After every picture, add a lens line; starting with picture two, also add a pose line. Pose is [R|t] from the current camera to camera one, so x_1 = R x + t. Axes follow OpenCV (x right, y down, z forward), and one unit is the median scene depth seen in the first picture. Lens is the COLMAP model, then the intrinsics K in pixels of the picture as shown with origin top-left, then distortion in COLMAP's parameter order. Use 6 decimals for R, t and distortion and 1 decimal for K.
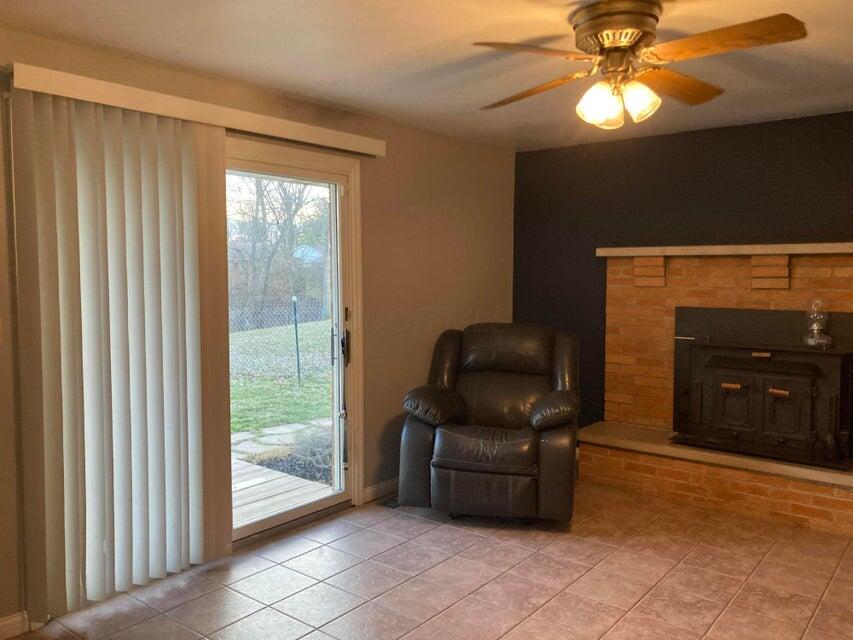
lens RADIAL K [[710.1, 0, 426.5], [0, 710.1, 320.0], [0, 0, 1]] dist [0.066608, -0.009076]
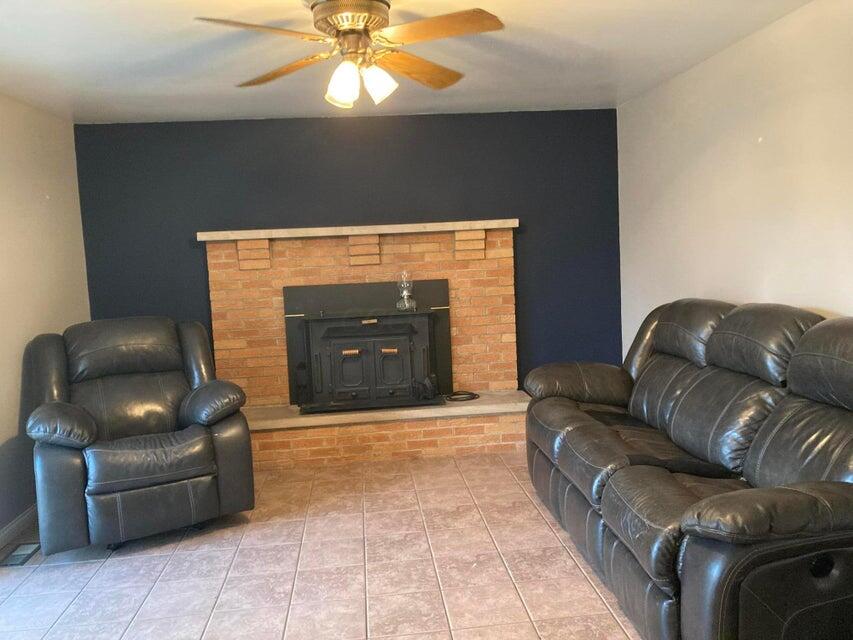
lens RADIAL K [[711.8, 0, 426.5], [0, 711.8, 320.0], [0, 0, 1]] dist [0.030637, -0.002639]
pose [[0.722772, -0.101925, 0.683529, -0.249944], [0.095798, 0.994292, 0.046967, 0.000888], [-0.684415, 0.031535, 0.728411, 0.111039]]
